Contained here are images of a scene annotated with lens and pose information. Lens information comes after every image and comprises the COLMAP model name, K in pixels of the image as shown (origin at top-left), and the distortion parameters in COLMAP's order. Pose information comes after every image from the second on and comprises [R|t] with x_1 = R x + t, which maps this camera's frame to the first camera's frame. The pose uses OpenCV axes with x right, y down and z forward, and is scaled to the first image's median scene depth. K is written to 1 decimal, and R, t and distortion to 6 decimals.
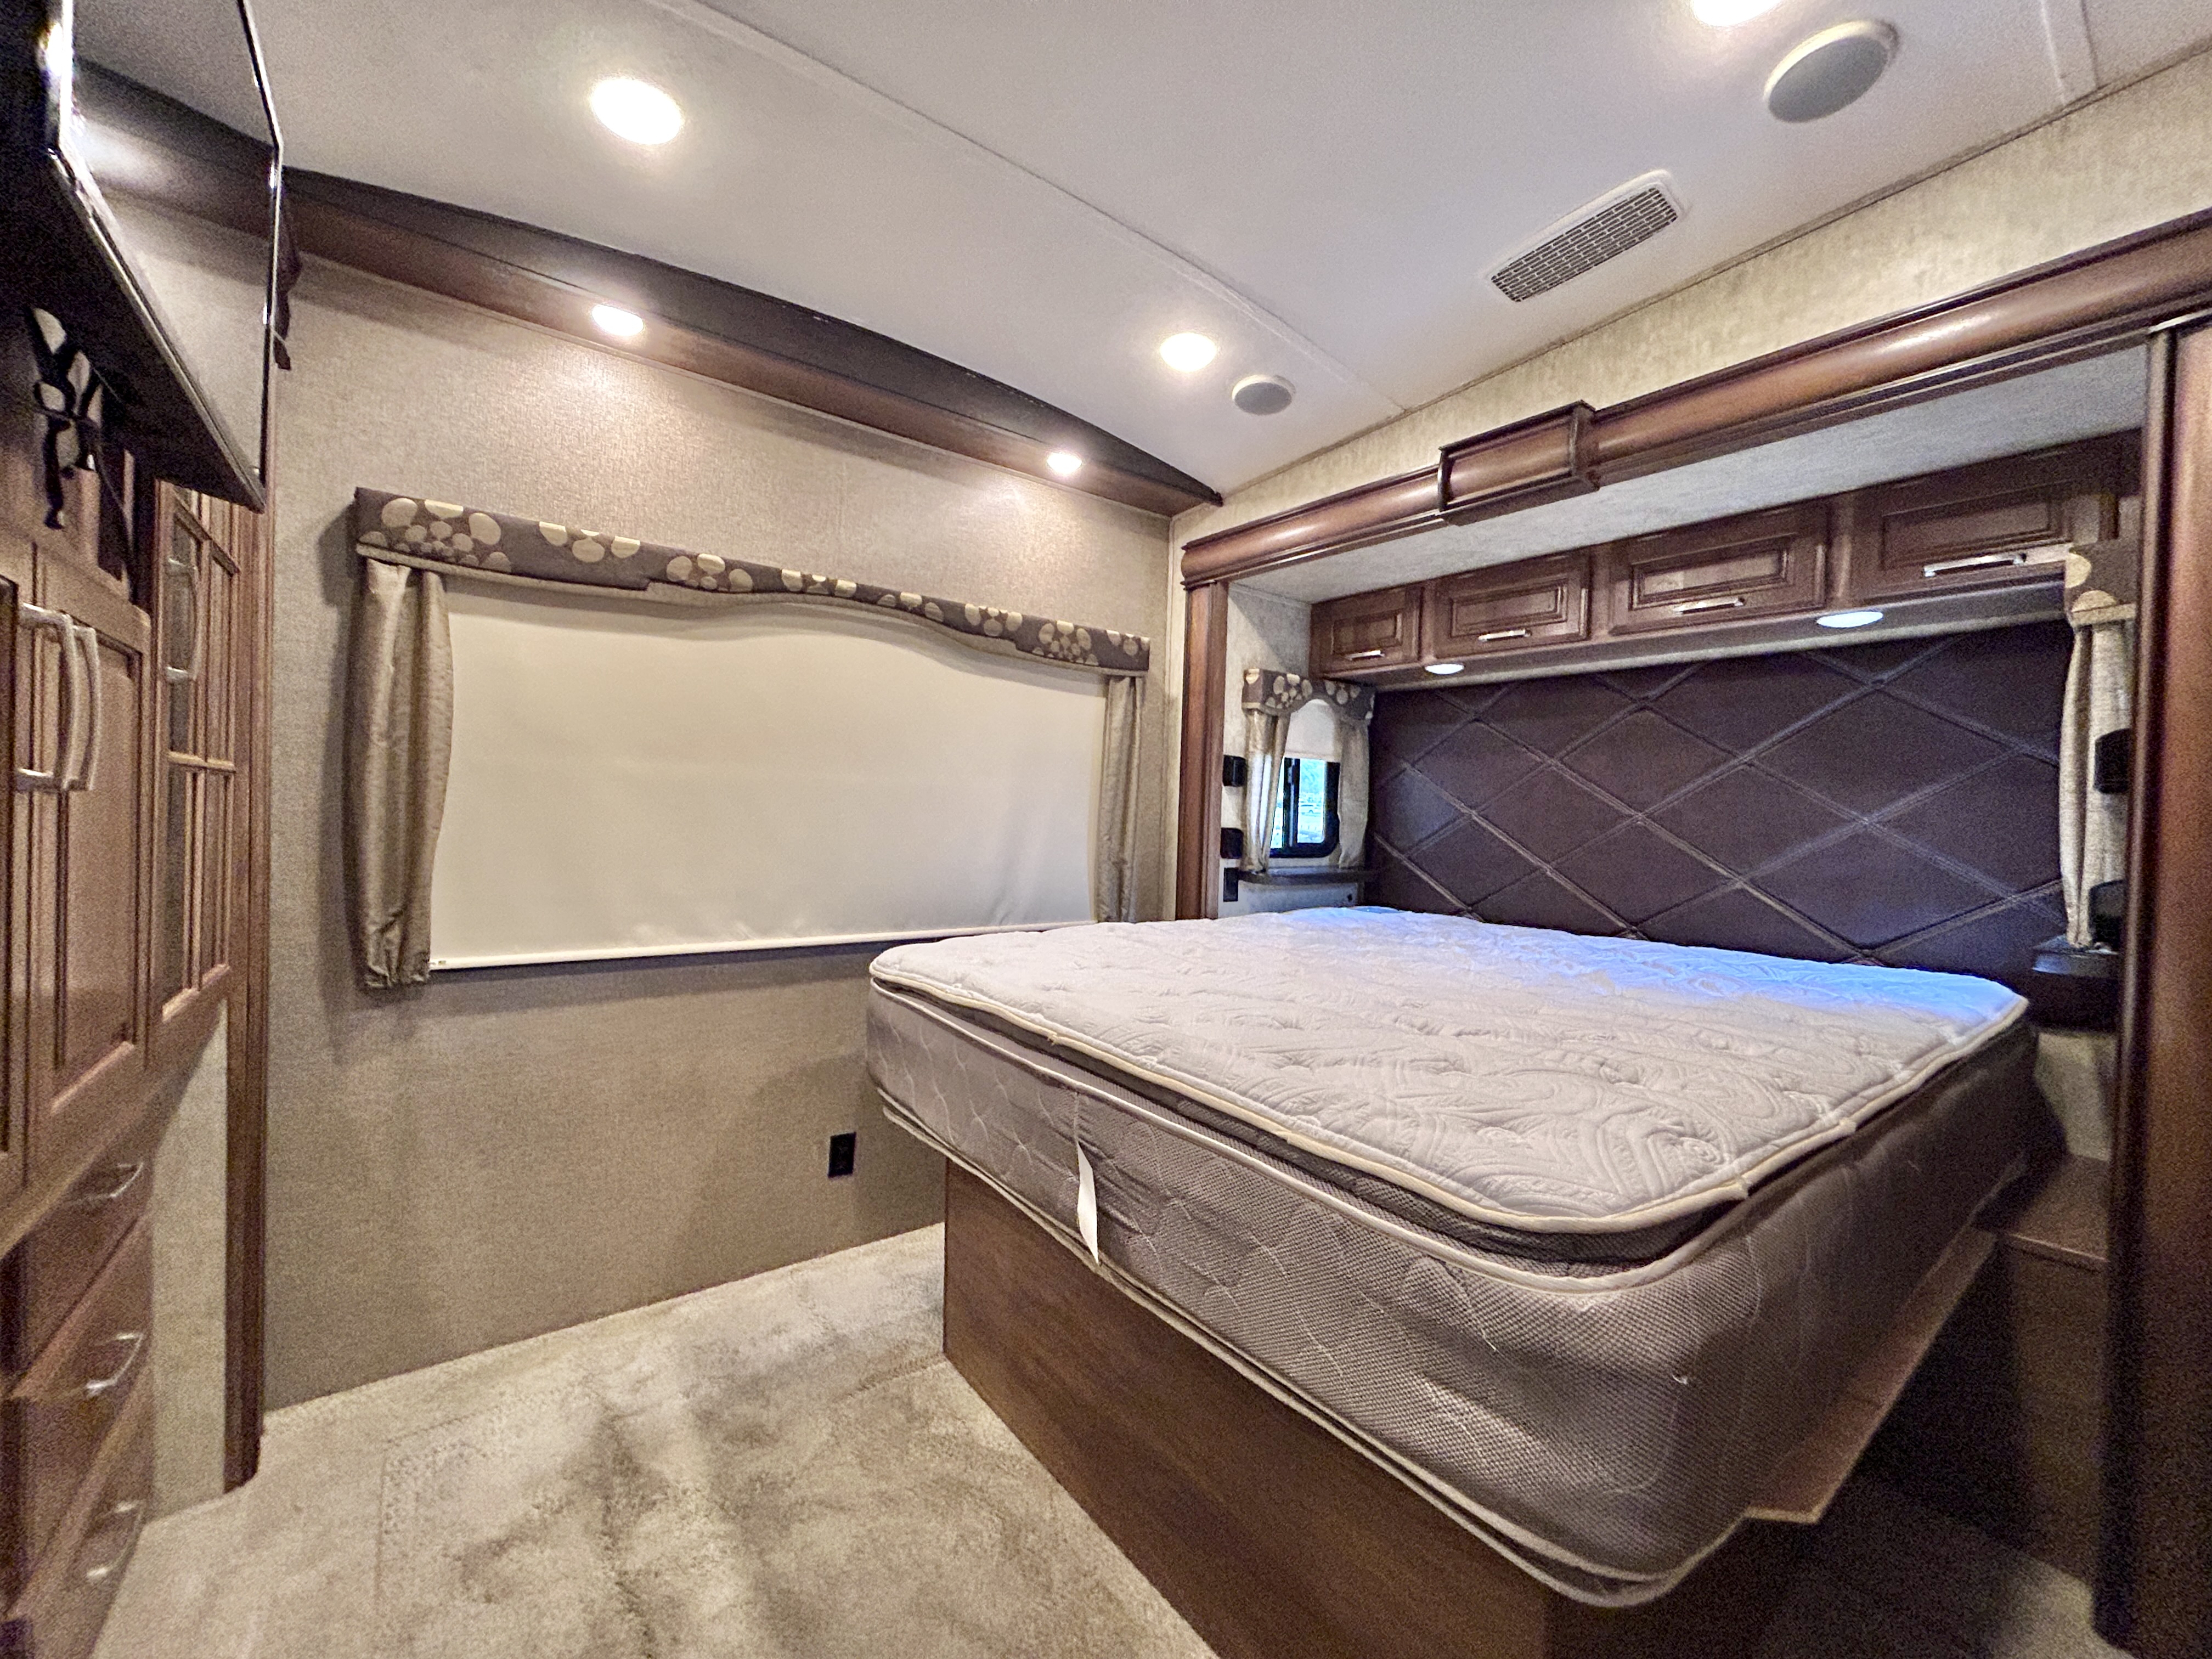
lens RADIAL K [[891.5, 0, 1127.2], [0, 891.5, 824.1], [0, 0, 1]] dist [-0.002080, 0.001321]
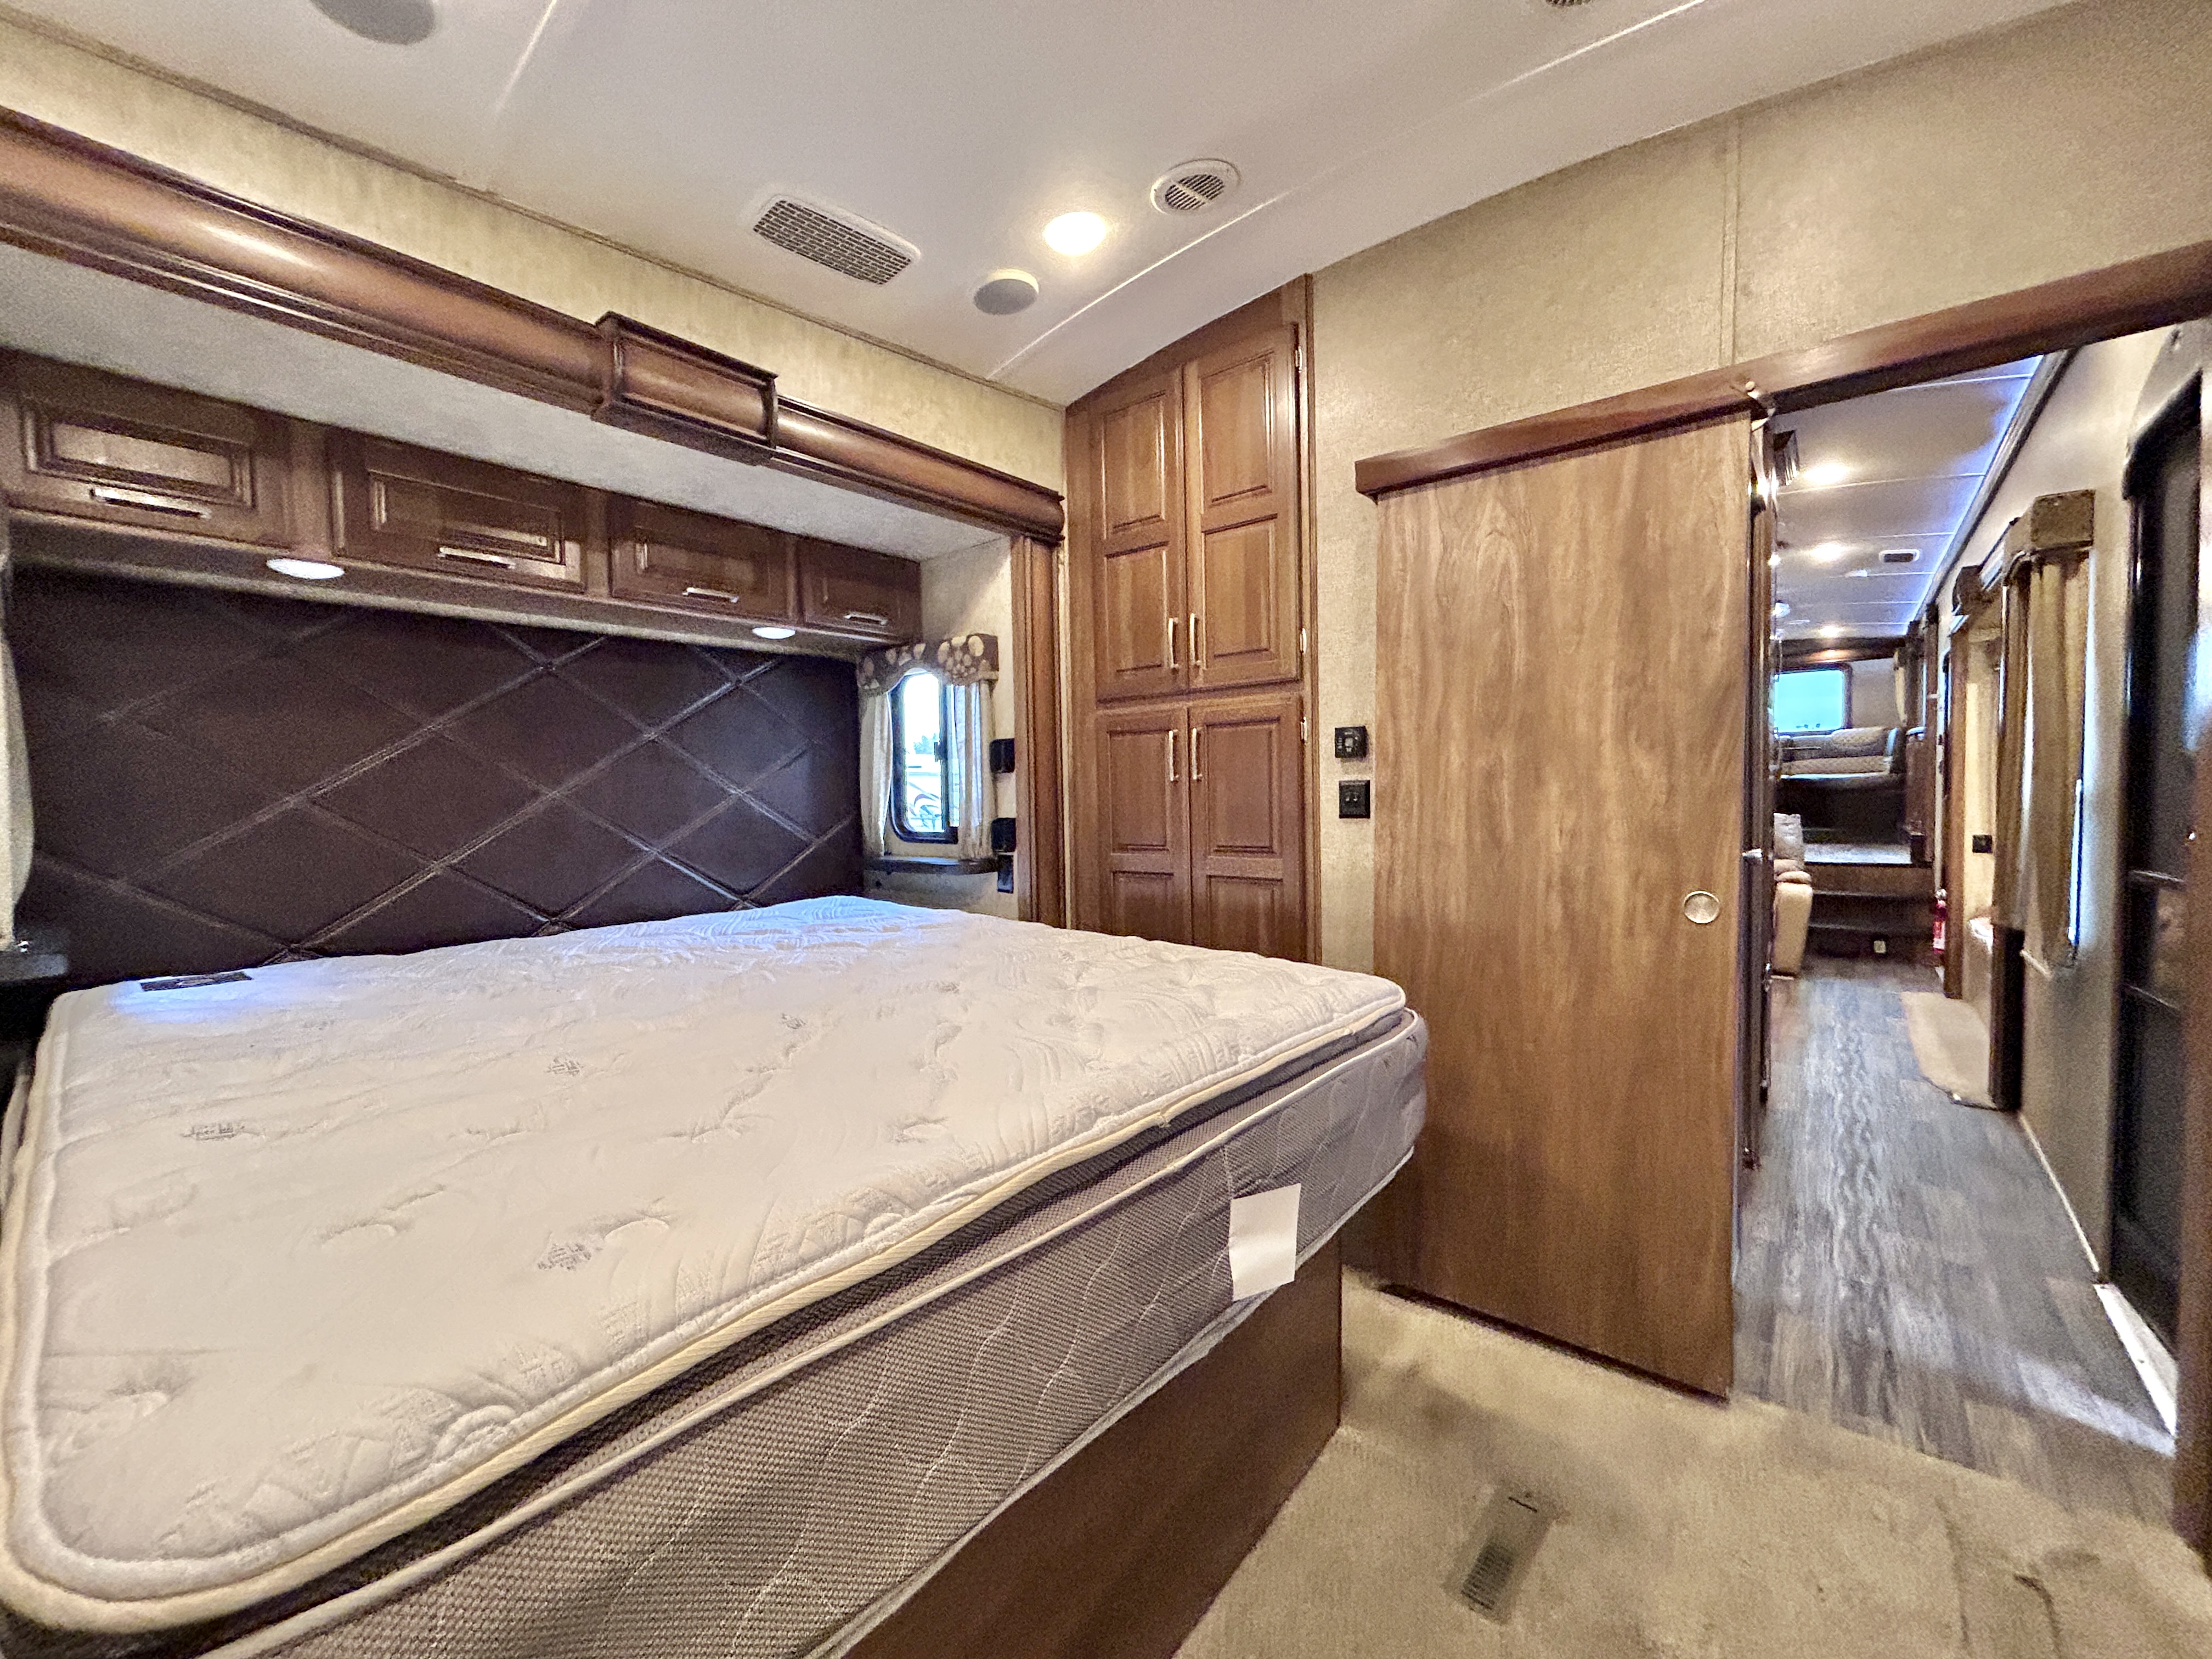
lens RADIAL K [[891.5, 0, 1104.9], [0, 891.5, 827.3], [0, 0, 1]] dist [-0.002080, 0.001321]
pose [[-0.217316, -0.068454, 0.973698, -0.498100], [0.022645, 0.996916, 0.075140, -0.037087], [-0.975839, 0.038378, -0.215095, 0.772610]]
